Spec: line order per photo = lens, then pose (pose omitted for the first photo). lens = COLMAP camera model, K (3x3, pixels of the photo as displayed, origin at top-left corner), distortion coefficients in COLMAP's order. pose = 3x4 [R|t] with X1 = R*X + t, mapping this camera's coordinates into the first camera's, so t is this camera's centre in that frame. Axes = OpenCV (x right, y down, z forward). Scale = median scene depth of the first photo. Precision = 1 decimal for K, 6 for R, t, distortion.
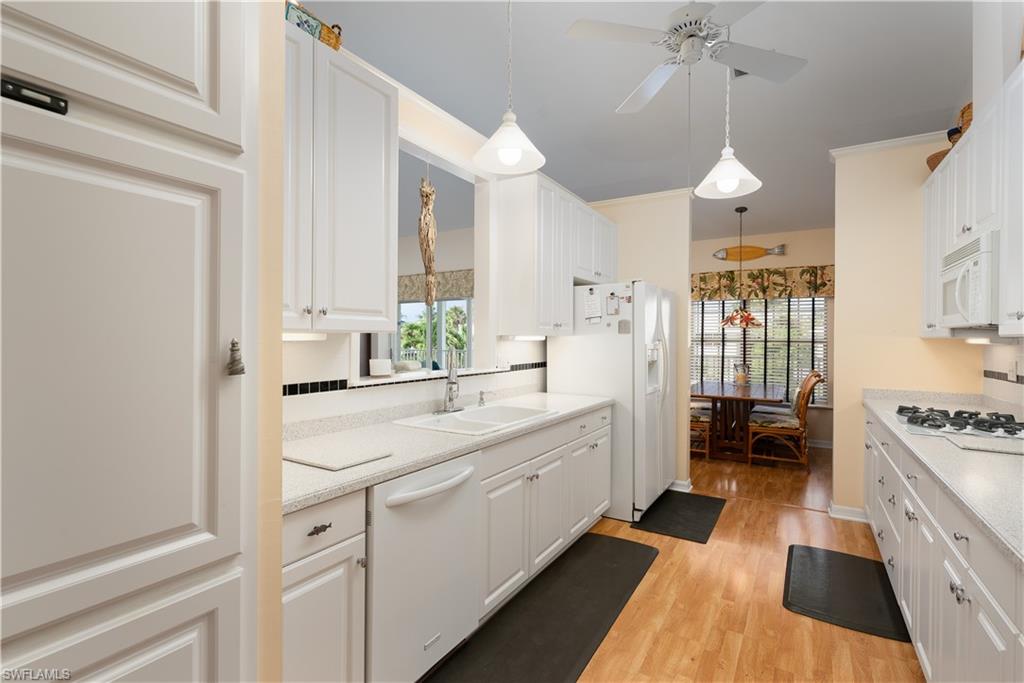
lens RADIAL K [[471.4, 0, 508.4], [0, 471.4, 337.4], [0, 0, 1]] dist [0.001907, 0.000400]
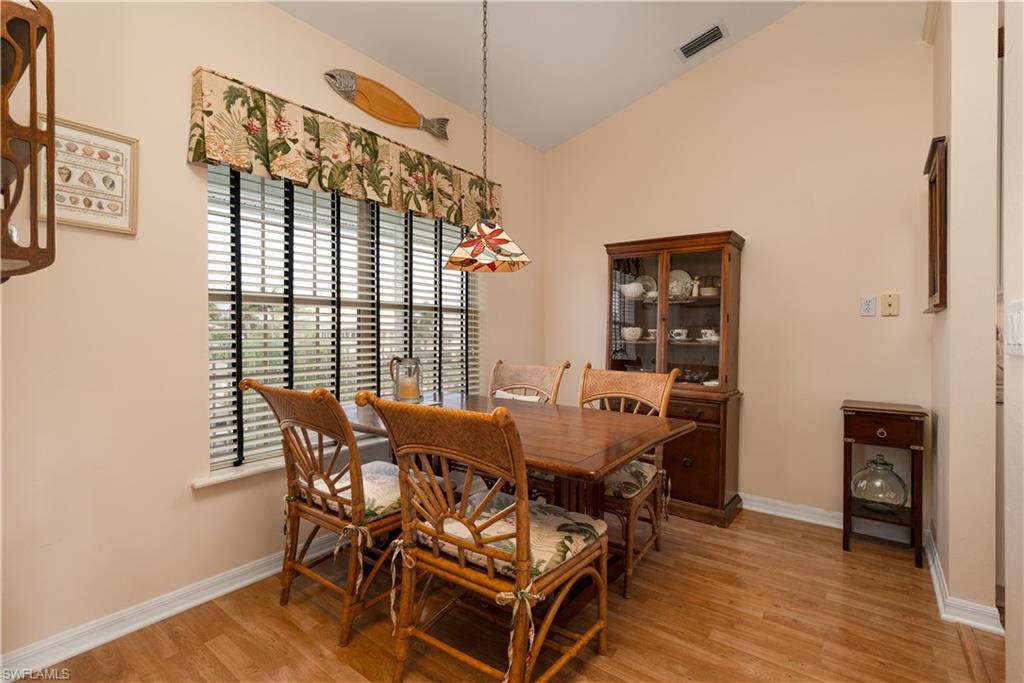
lens RADIAL K [[477.2, 0, 512.0], [0, 477.2, 341.5], [0, 0, 1]] dist [0.002910, 0.000293]
pose [[0.090874, -0.008715, 0.995824, 0.070065], [0.017455, 0.999822, 0.007157, 0.040636], [-0.995709, 0.016732, 0.091010, 0.857028]]
